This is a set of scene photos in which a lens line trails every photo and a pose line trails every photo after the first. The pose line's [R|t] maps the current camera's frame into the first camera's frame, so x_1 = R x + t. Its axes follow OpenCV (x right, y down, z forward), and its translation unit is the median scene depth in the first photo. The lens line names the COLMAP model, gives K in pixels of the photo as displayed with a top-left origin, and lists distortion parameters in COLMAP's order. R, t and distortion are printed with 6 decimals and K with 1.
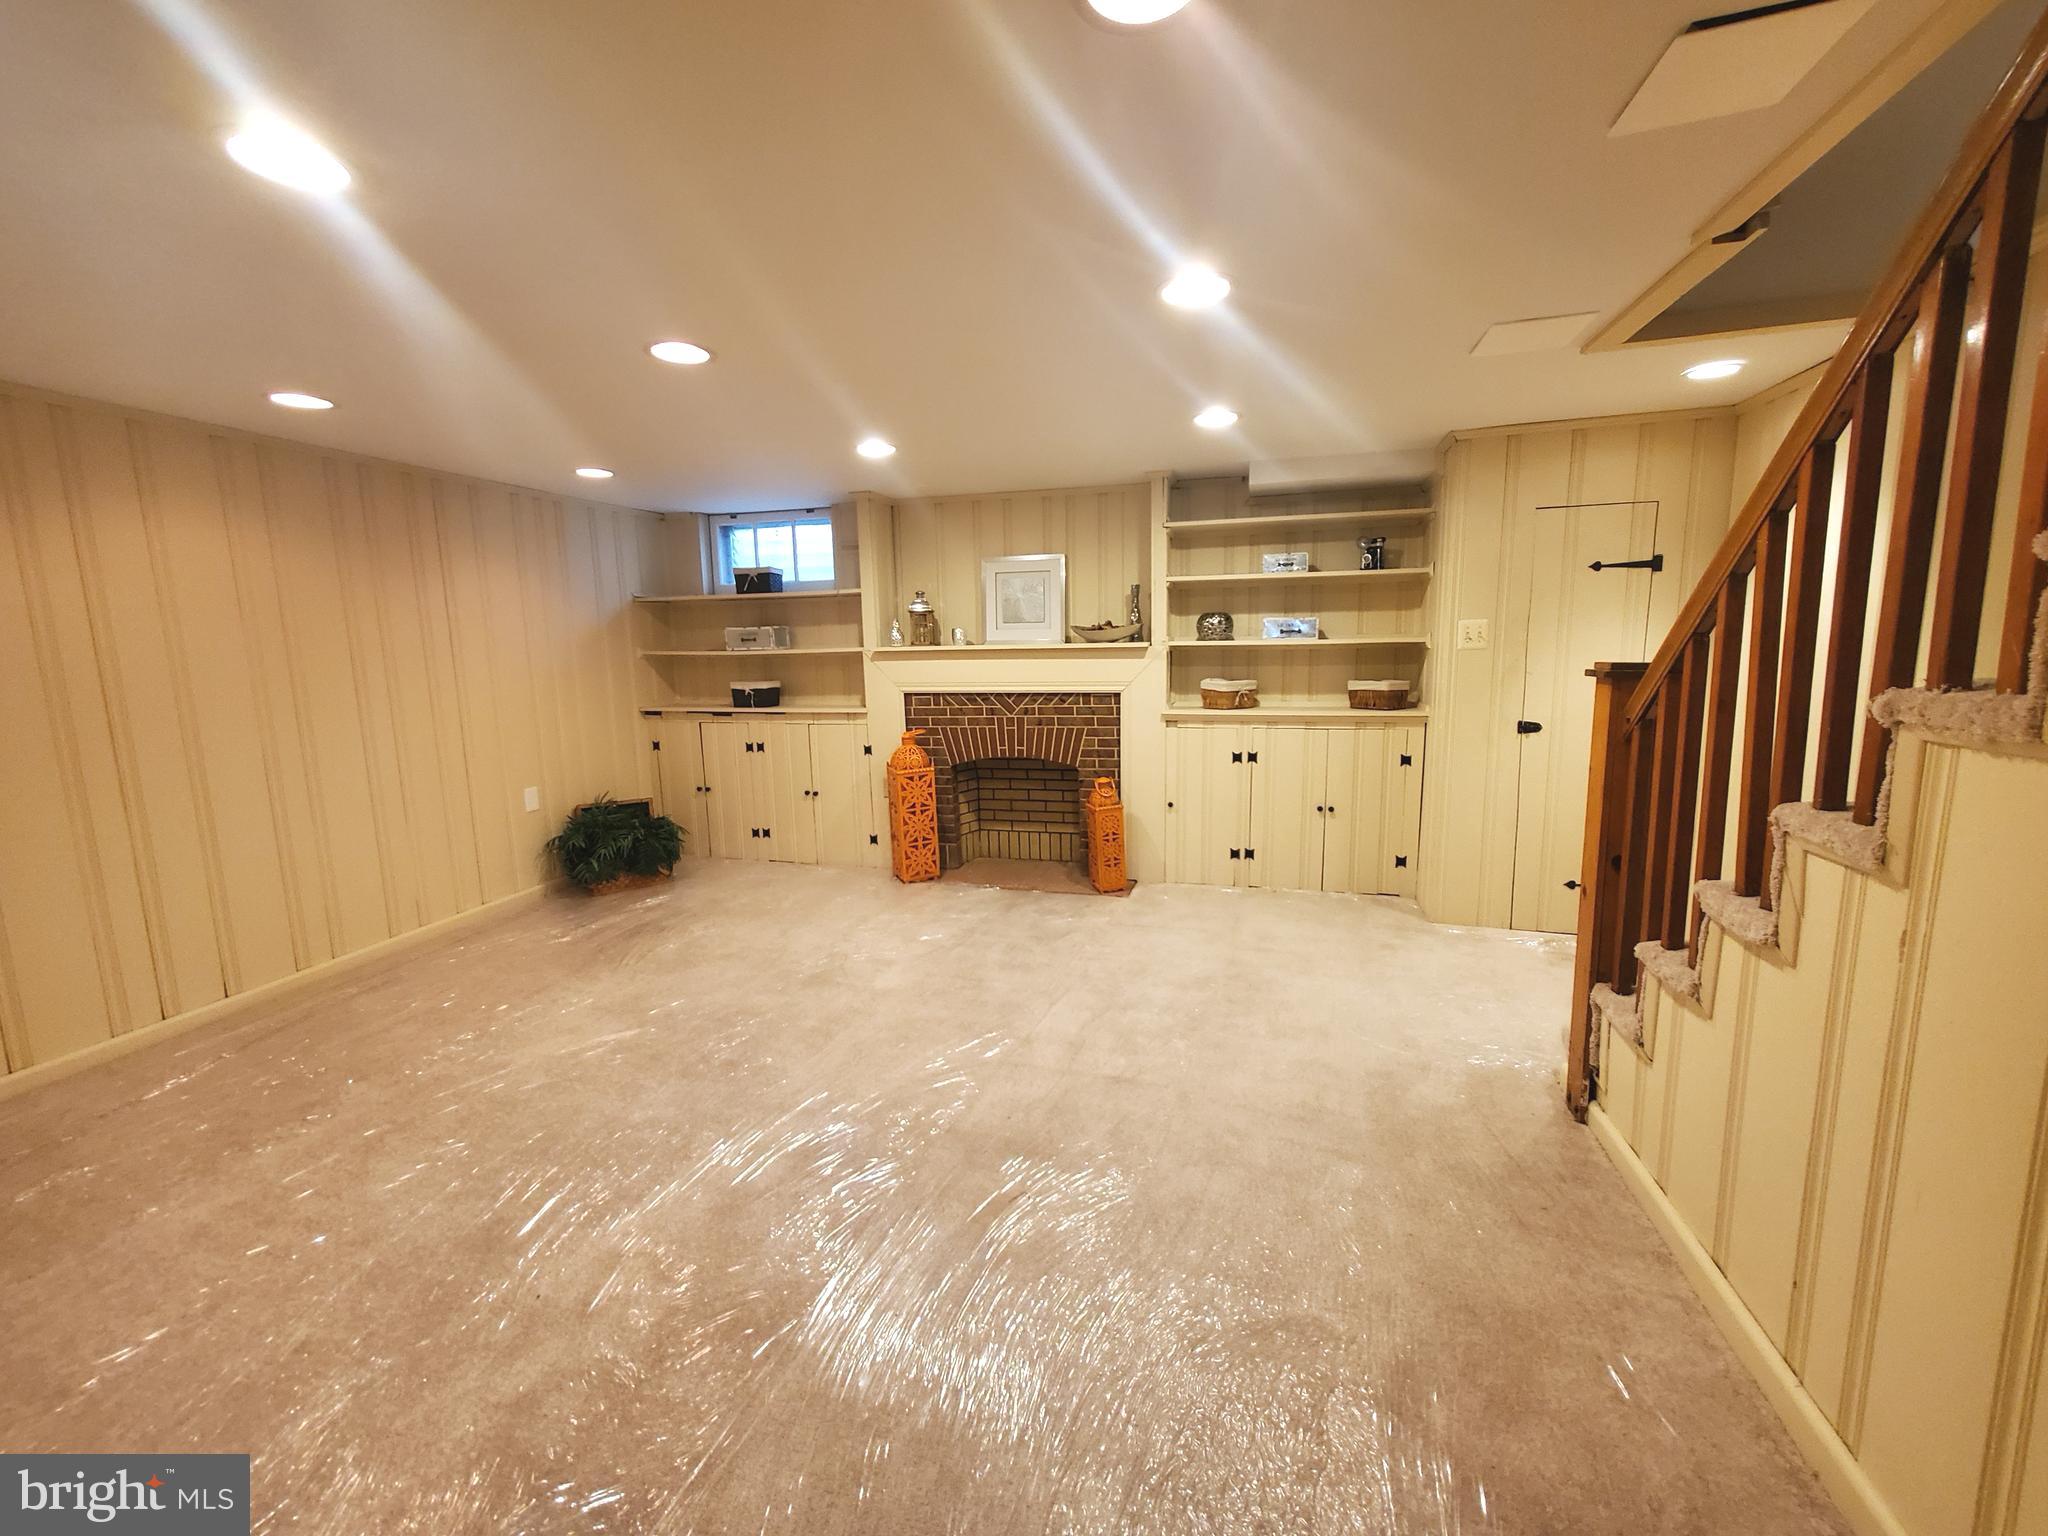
lens RADIAL K [[808.0, 0, 1025.8], [0, 808.0, 764.8], [0, 0, 1]] dist [0.008959, -0.000653]
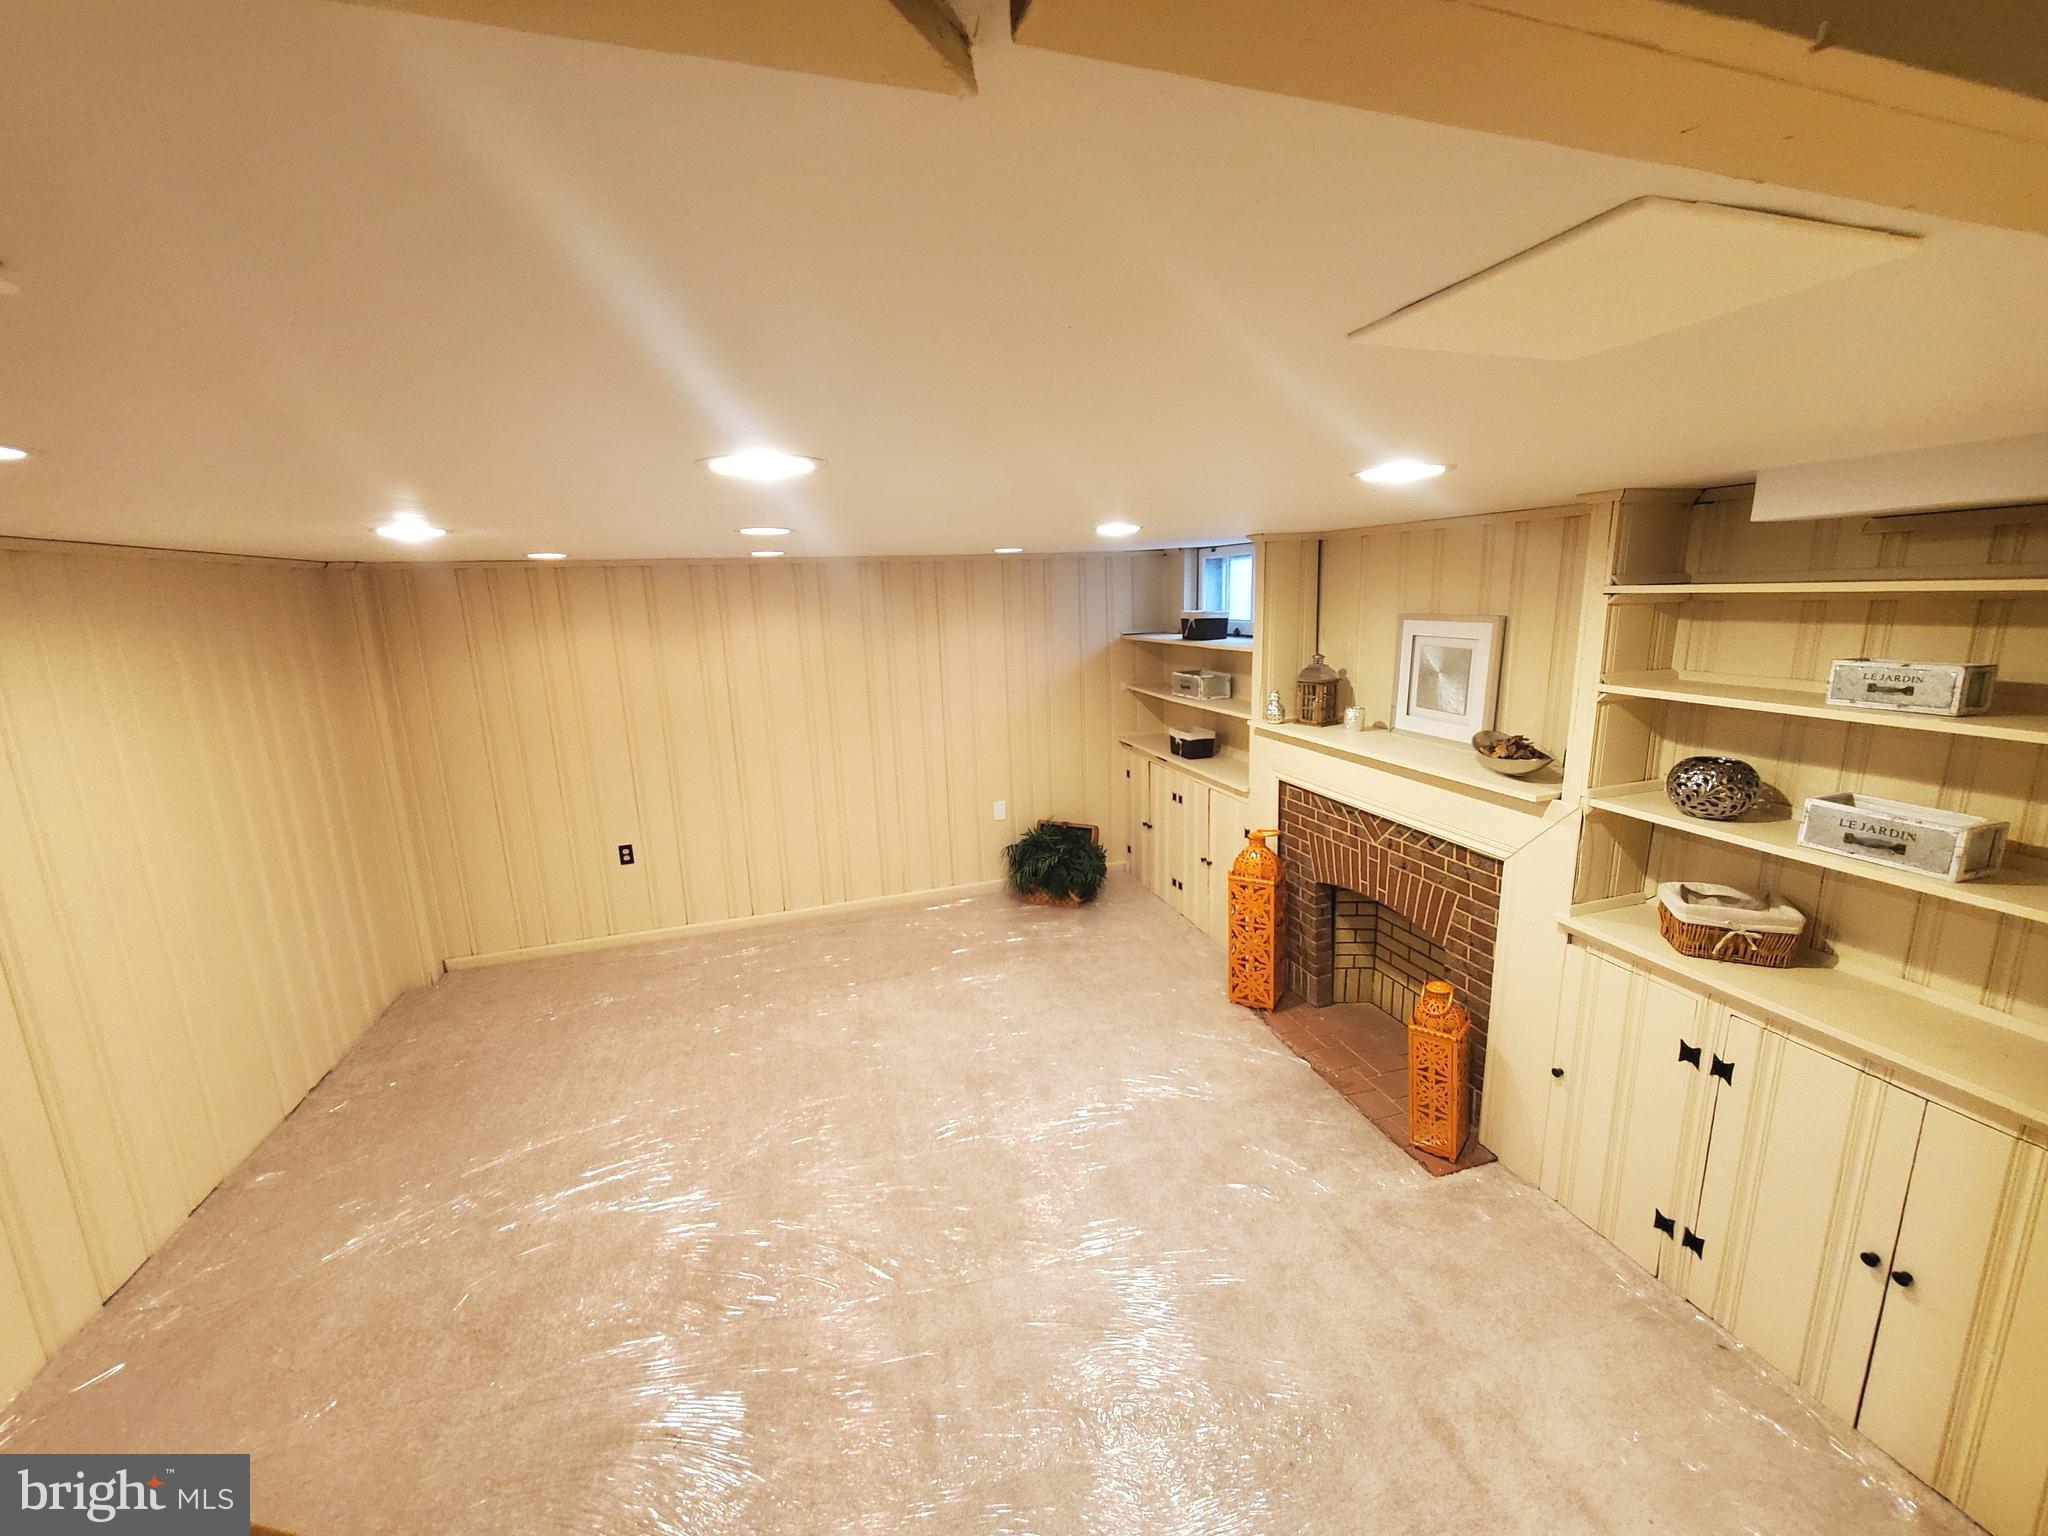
lens RADIAL K [[808.0, 0, 1026.9], [0, 808.0, 759.2], [0, 0, 1]] dist [0.008959, -0.000653]
pose [[0.549249, 0.173002, -0.817555, 0.384016], [-0.108479, 0.984818, 0.135518, -0.197390], [0.828588, 0.014254, 0.559678, 0.339945]]
